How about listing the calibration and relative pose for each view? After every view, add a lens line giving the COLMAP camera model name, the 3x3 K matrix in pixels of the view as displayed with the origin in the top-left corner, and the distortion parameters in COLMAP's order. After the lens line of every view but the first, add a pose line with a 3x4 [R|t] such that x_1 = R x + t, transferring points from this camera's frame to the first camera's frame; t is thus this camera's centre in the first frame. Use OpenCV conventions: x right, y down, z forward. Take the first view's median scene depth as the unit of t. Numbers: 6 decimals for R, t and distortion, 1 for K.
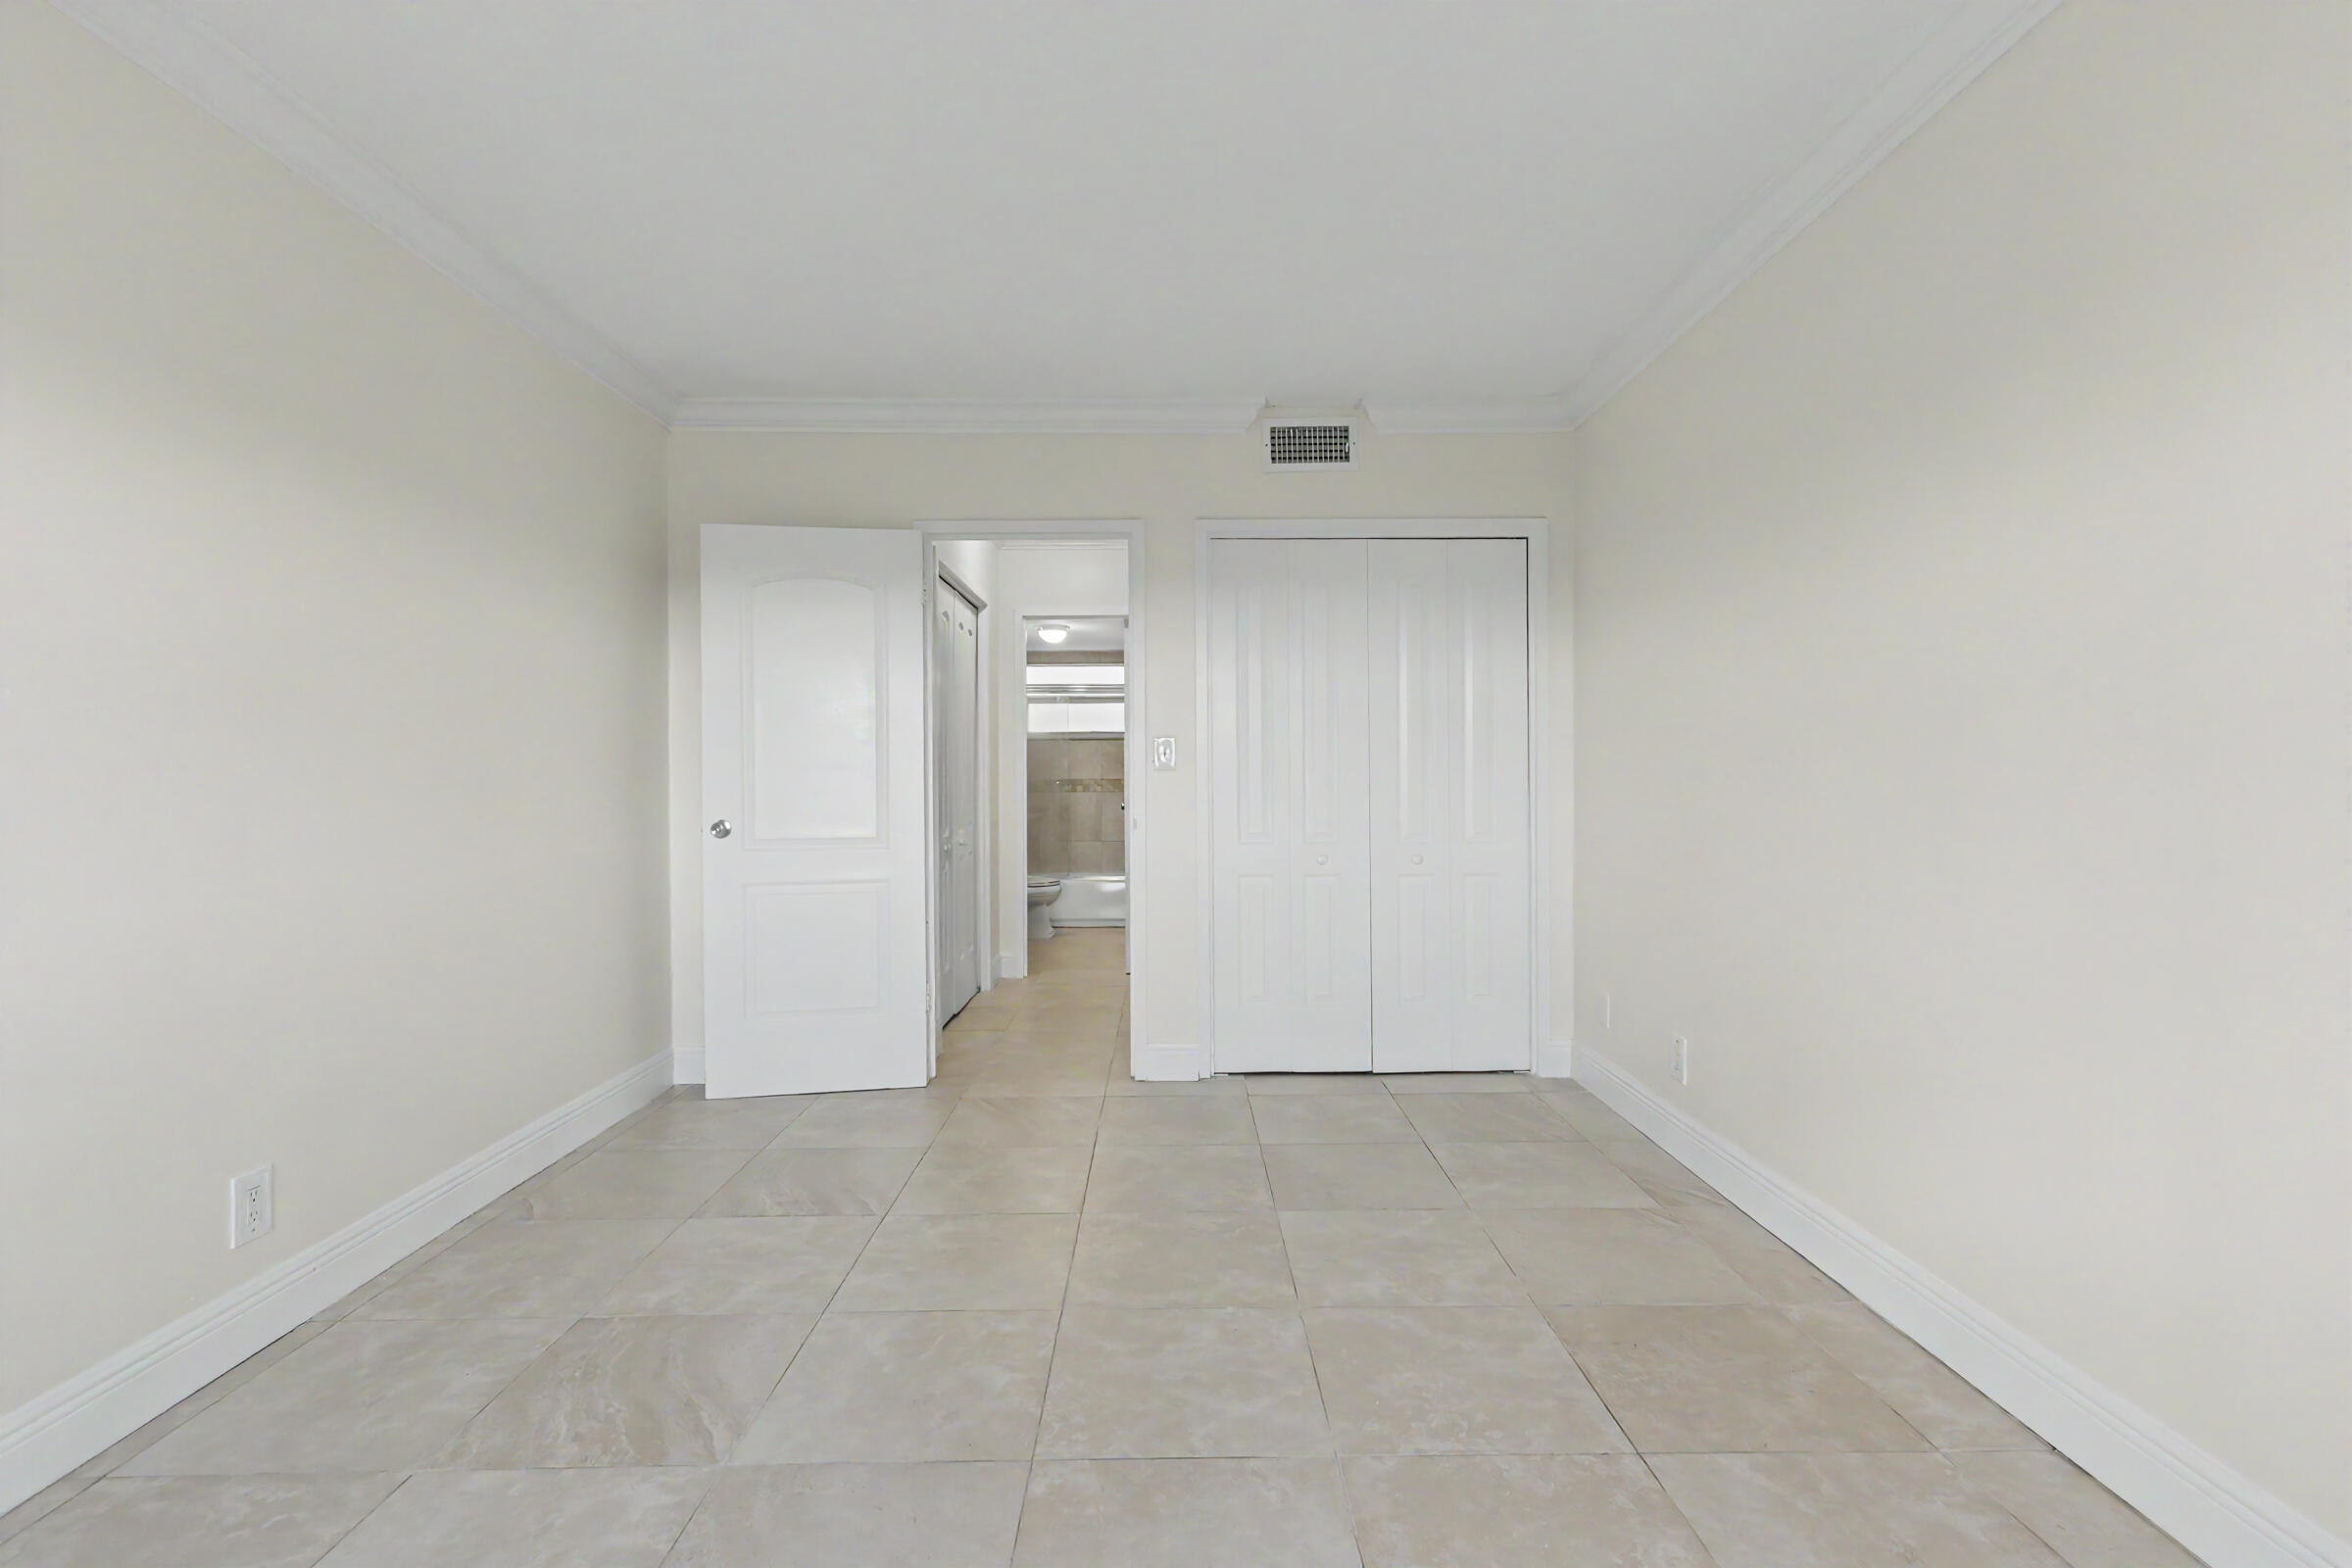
lens RADIAL K [[1089.6, 0, 1178.8], [0, 1089.6, 771.5], [0, 0, 1]] dist [0.007668, 0.000034]
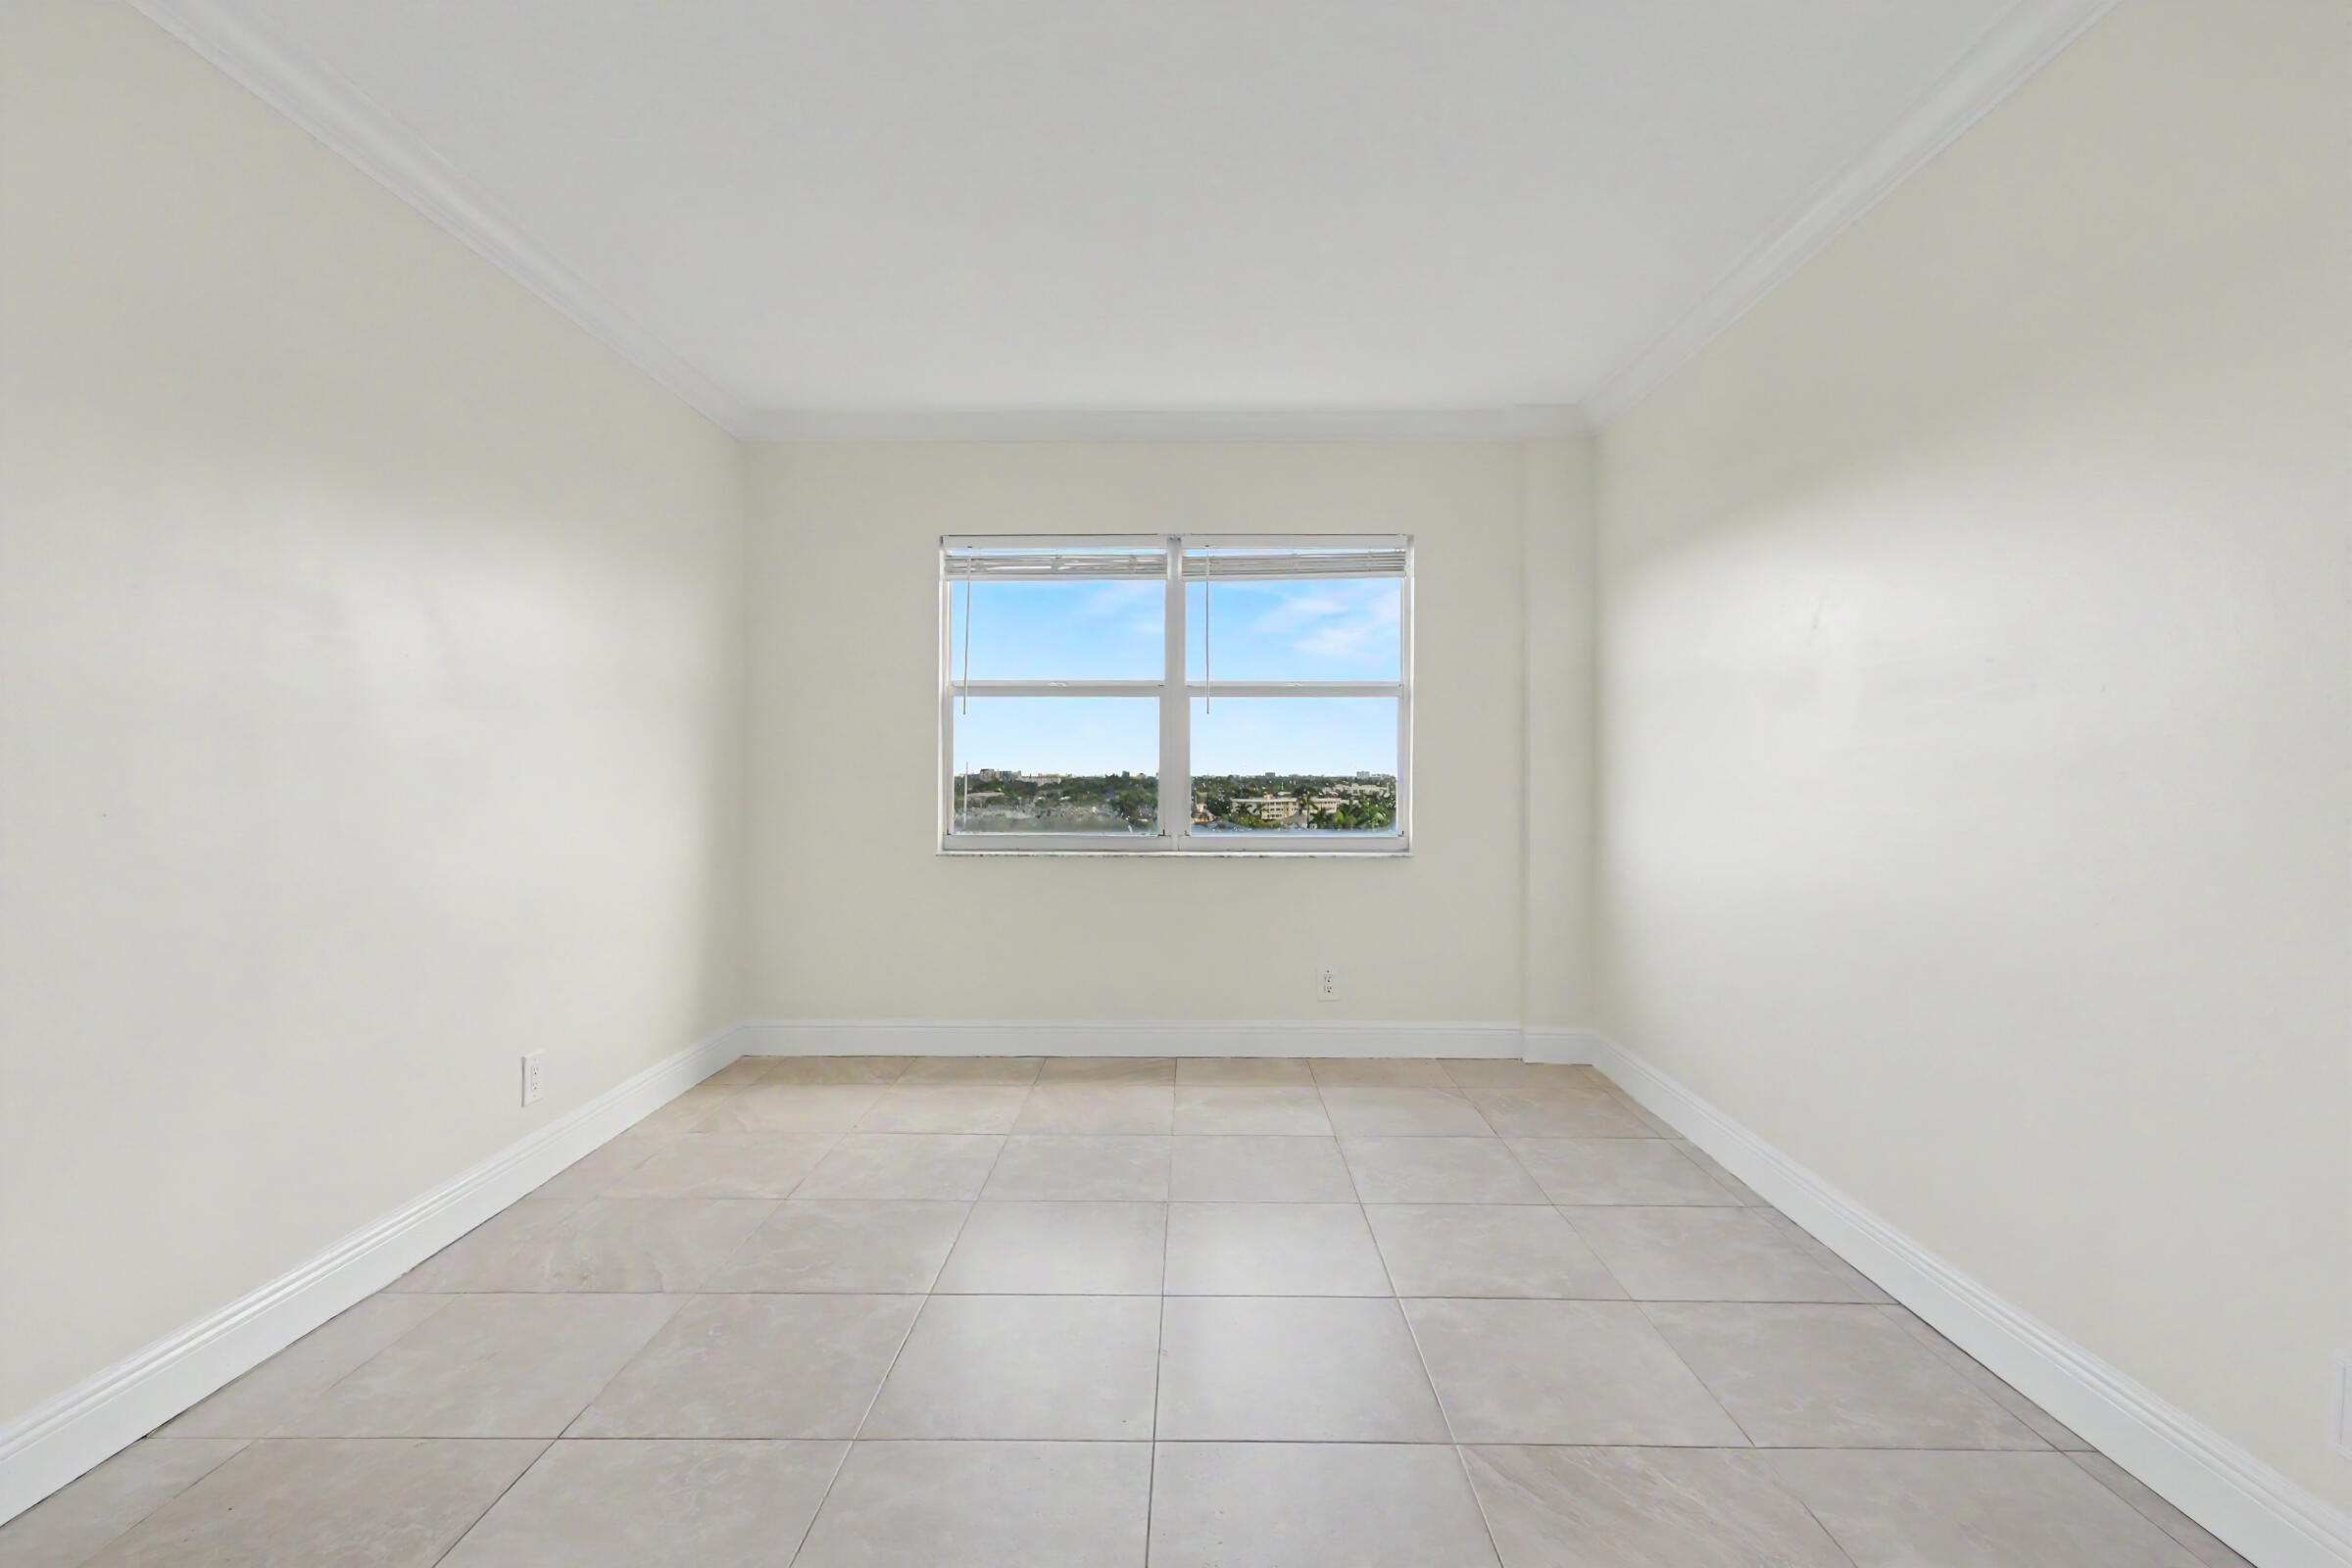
lens RADIAL K [[1070.4, 0, 1185.7], [0, 1070.4, 785.5], [0, 0, 1]] dist [0.002168, 0.000258]
pose [[-0.999888, 0.002776, 0.014706, -0.100170], [0.002863, 0.999978, 0.005904, 0.007341], [-0.014690, 0.005945, -0.999874, 1.106723]]
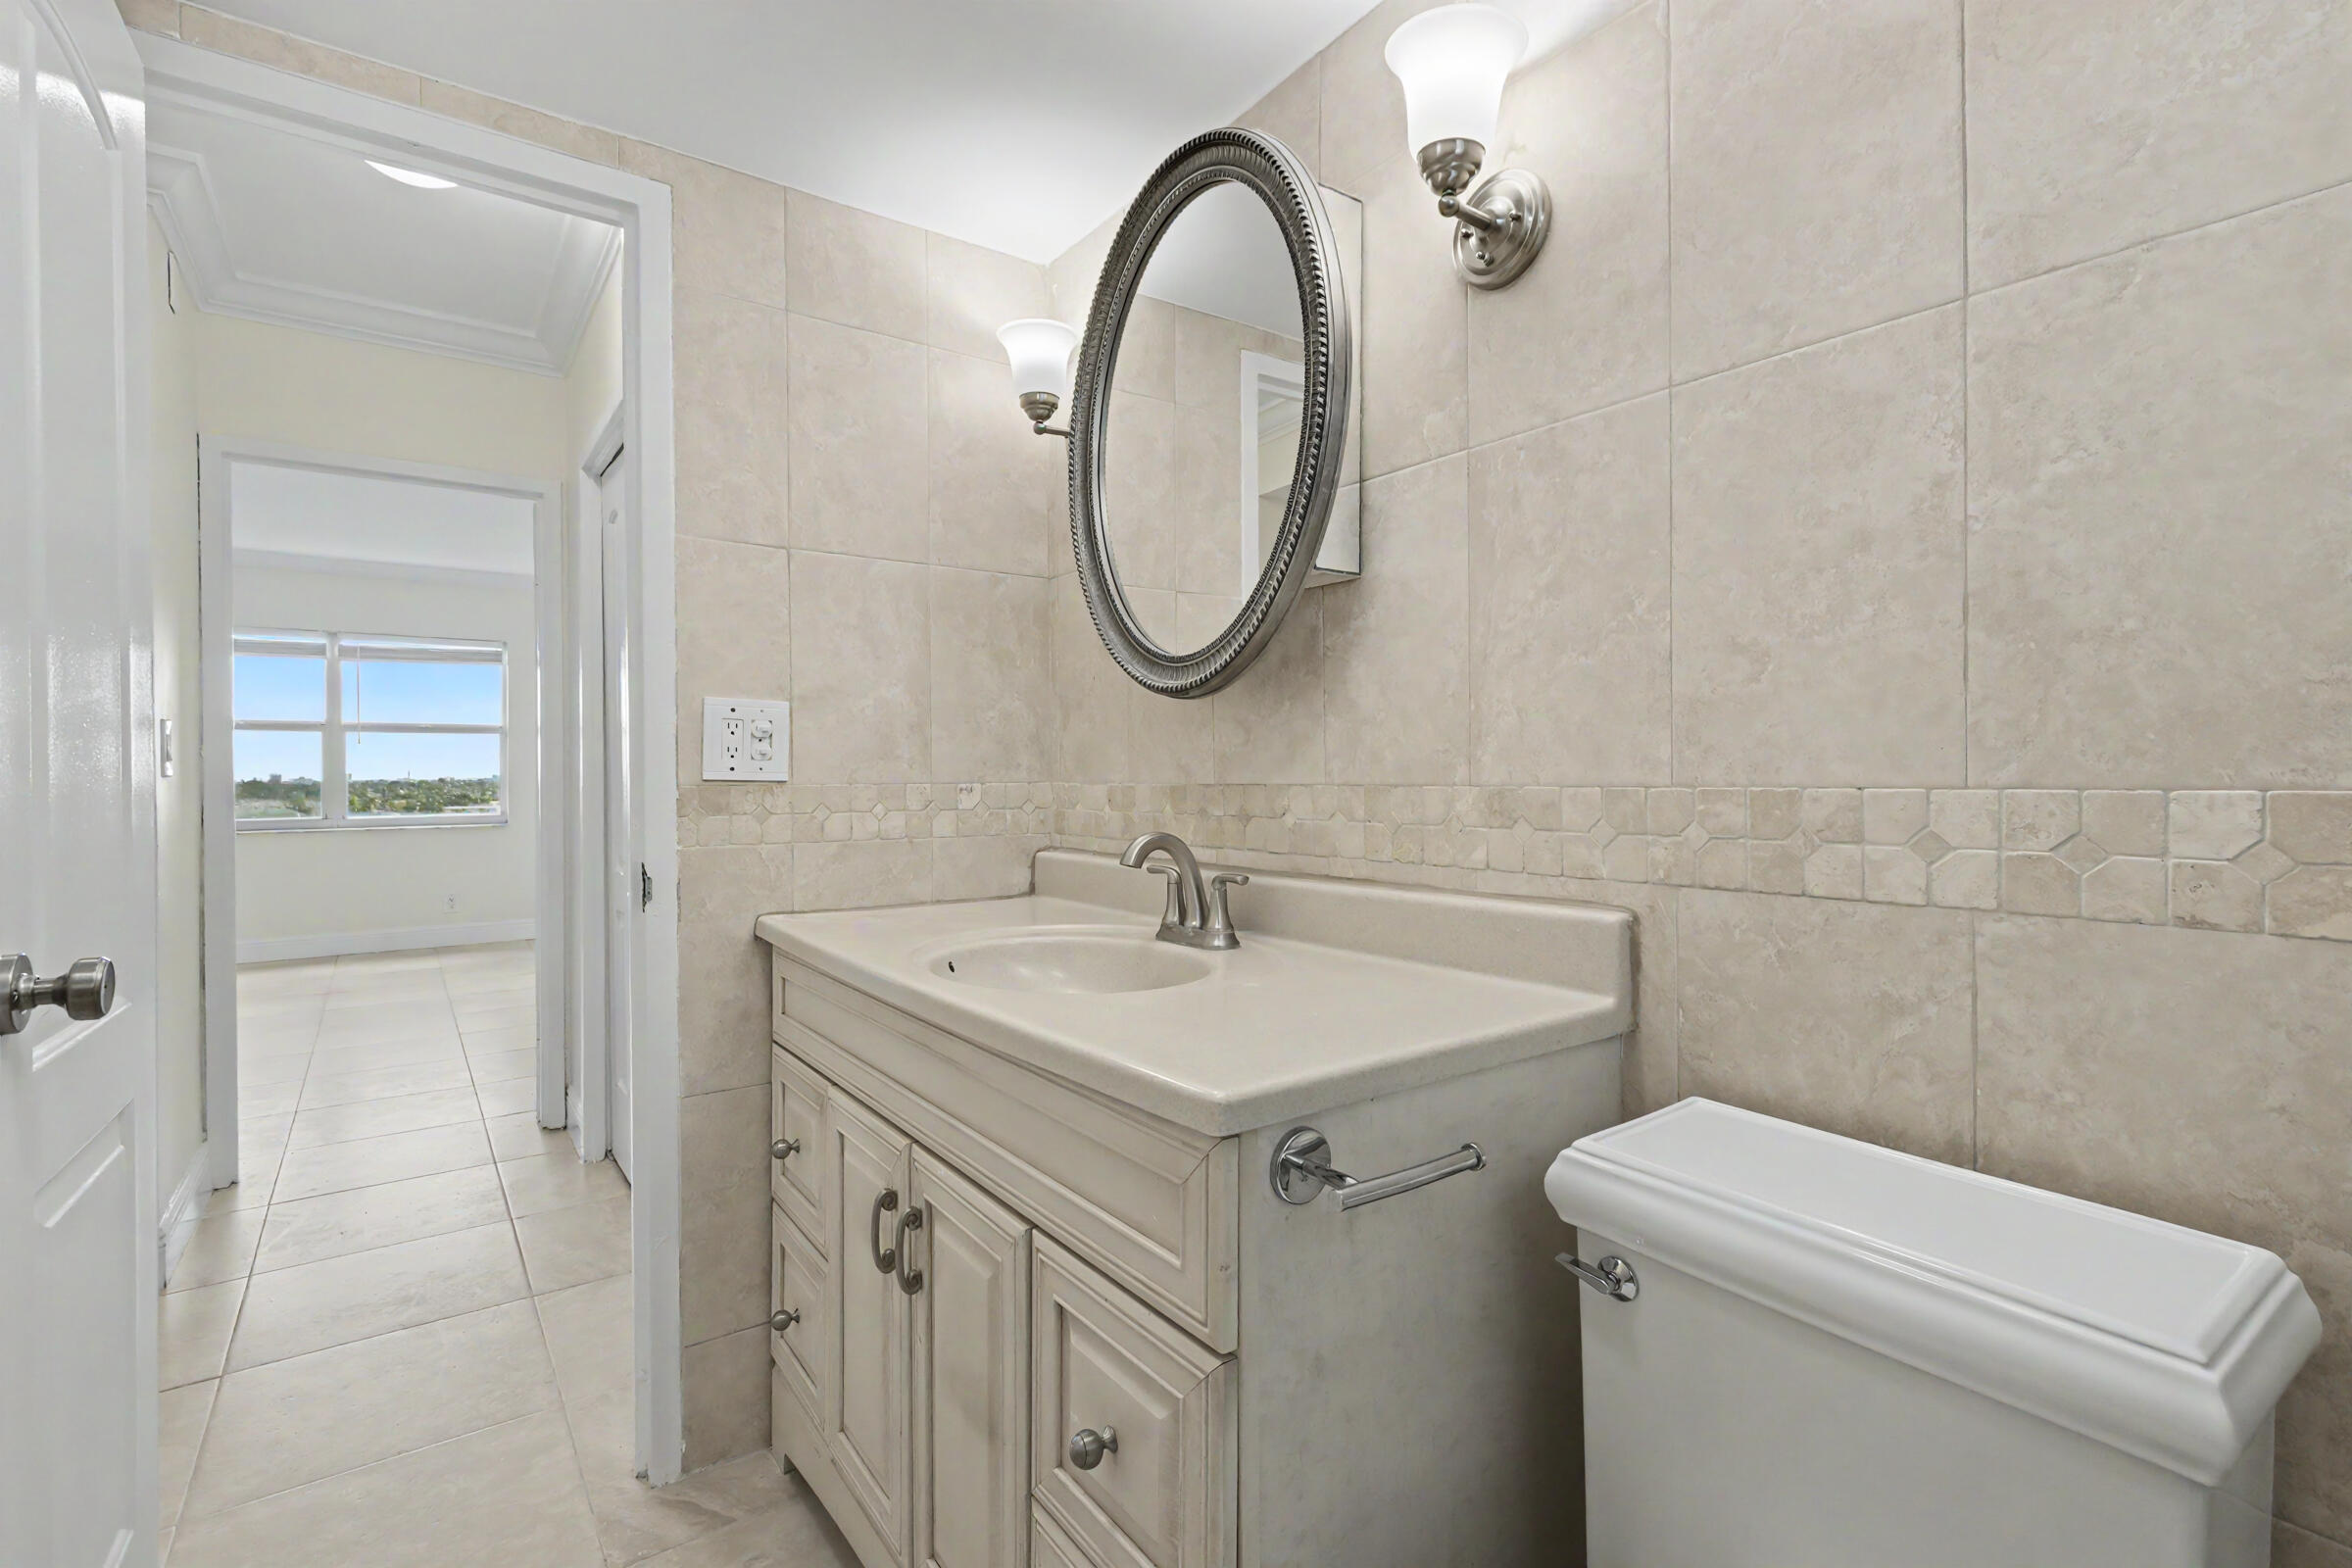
lens RADIAL K [[1076.0, 0, 1183.8], [0, 1076.0, 777.6], [0, 0, 1]] dist [0.004713, 0.000086]
pose [[-0.808569, 0.013537, -0.588246, -0.168380], [0.013698, 0.999897, 0.004182, 0.010613], [0.588242, -0.004676, -0.808671, 2.475214]]
